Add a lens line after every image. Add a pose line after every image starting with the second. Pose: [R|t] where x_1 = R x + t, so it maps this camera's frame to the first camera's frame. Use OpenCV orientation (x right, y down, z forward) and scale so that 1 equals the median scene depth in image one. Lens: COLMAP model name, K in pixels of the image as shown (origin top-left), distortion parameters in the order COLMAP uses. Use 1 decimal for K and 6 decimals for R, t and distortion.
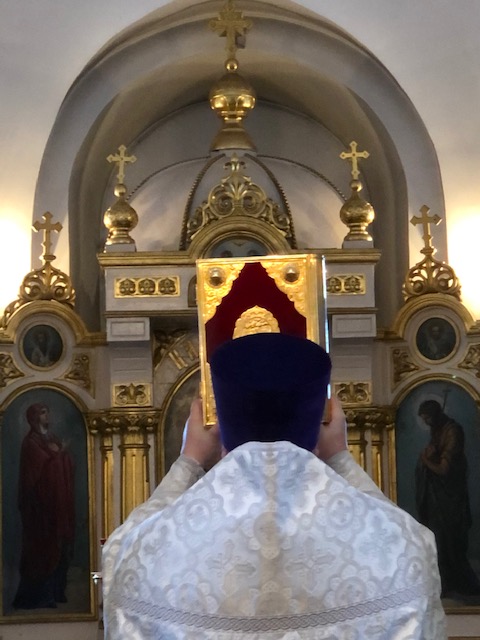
lens RADIAL K [[2313.1, 0, 240.4], [0, 2313.1, 320.4], [0, 0, 1]] dist [-0.129750, 0.000000]
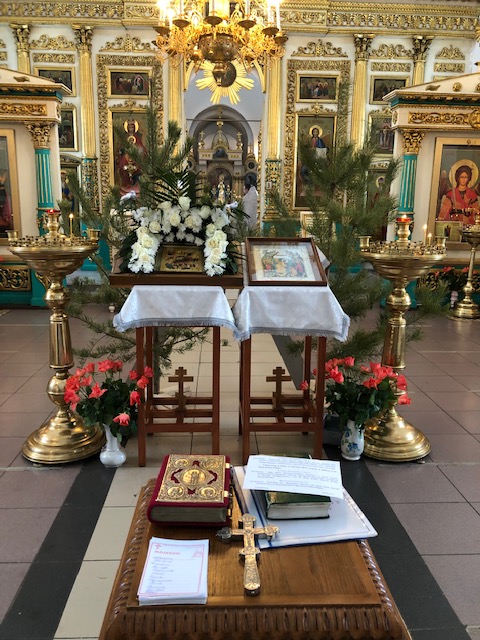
lens RADIAL K [[522.2, 0, 238.5], [0, 522.2, 319.2], [0, 0, 1]] dist [0.012890, -0.009918]
pose [[0.998275, 0.020731, 0.054926, -0.019746], [-0.036865, 0.949477, 0.311665, -0.037060], [-0.045689, -0.313152, 0.948603, -0.487348]]
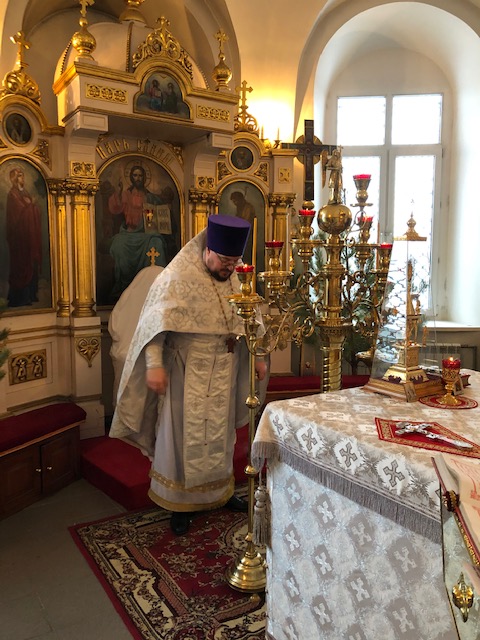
lens RADIAL K [[522.2, 0, 240.3], [0, 522.2, 319.9], [0, 0, 1]] dist [0.012890, -0.009918]
pose [[0.840866, -0.040713, 0.539710, -0.151936], [-0.074534, 0.978956, 0.189971, 0.056242], [-0.536087, -0.199967, 0.820137, 0.628637]]
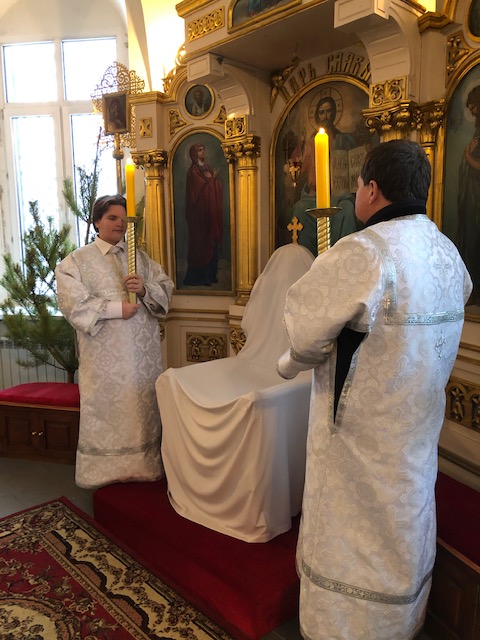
lens RADIAL K [[522.2, 0, 241.7], [0, 522.2, 320.4], [0, 0, 1]] dist [0.012890, -0.009918]
pose [[0.694913, 0.115095, -0.709823, 0.175193], [0.077098, 0.969493, 0.232678, 0.068839], [0.714949, -0.216416, 0.664840, 0.780098]]
